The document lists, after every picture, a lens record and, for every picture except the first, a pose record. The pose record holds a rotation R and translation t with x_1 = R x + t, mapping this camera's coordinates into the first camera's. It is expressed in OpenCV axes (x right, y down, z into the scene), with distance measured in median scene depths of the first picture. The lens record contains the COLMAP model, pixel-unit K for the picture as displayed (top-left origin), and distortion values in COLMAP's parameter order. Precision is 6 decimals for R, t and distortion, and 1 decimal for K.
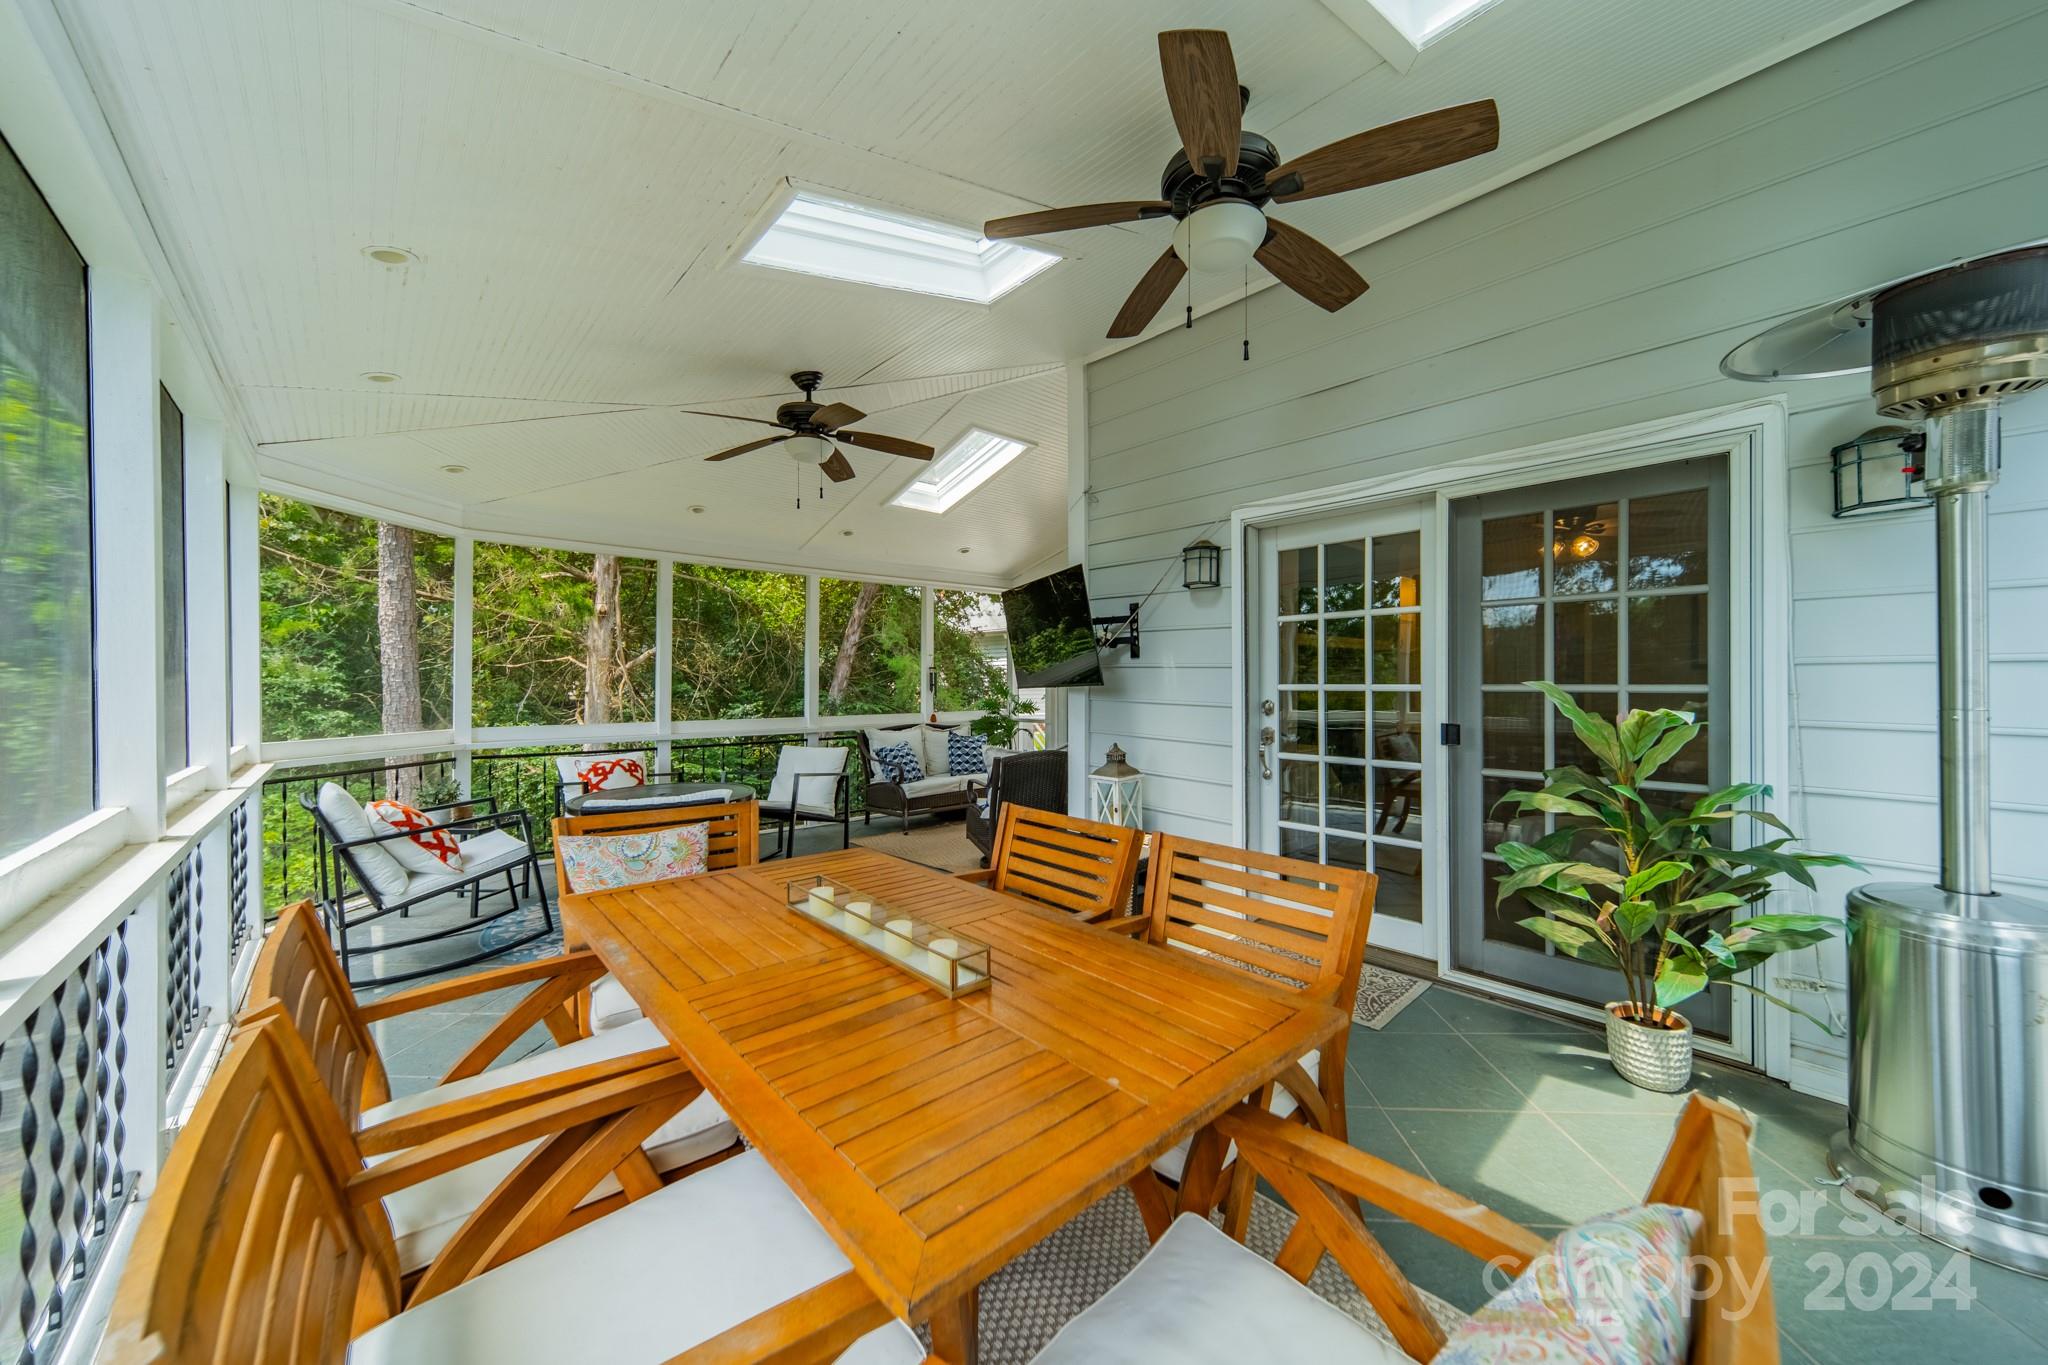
lens RADIAL K [[735.4, 0, 1020.2], [0, 735.4, 678.6], [0, 0, 1]] dist [0.010336, 0.000432]
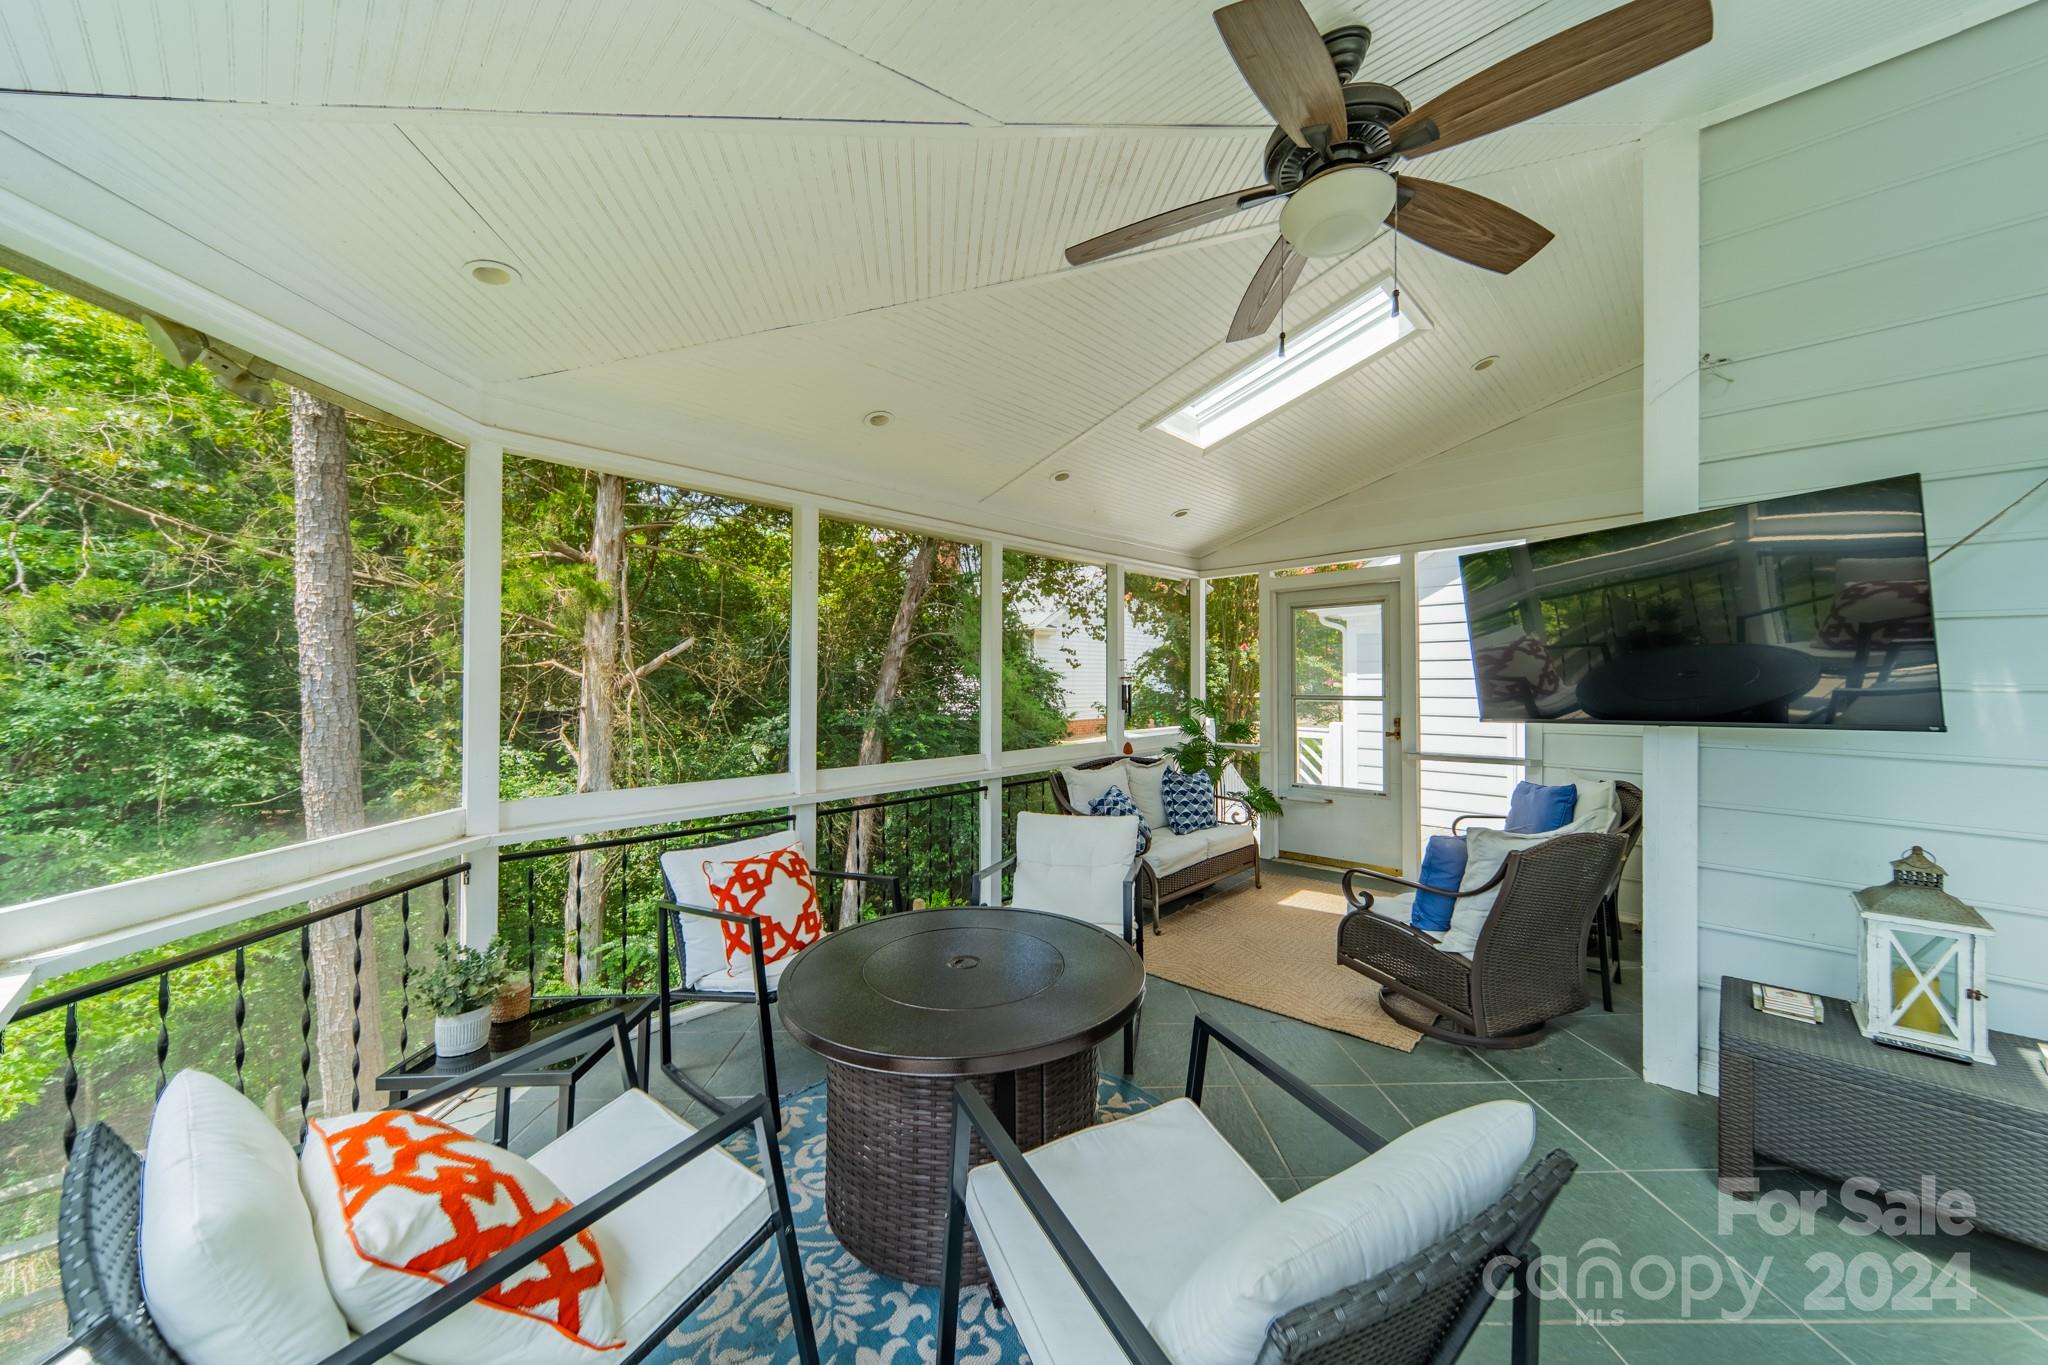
lens RADIAL K [[735.4, 0, 1026.9], [0, 735.4, 674.4], [0, 0, 1]] dist [0.010336, 0.000432]
pose [[0.997360, -0.002380, 0.072580, -0.218524], [0.002847, 0.999976, -0.006326, -0.011360], [-0.072564, 0.006516, 0.997343, 0.240784]]
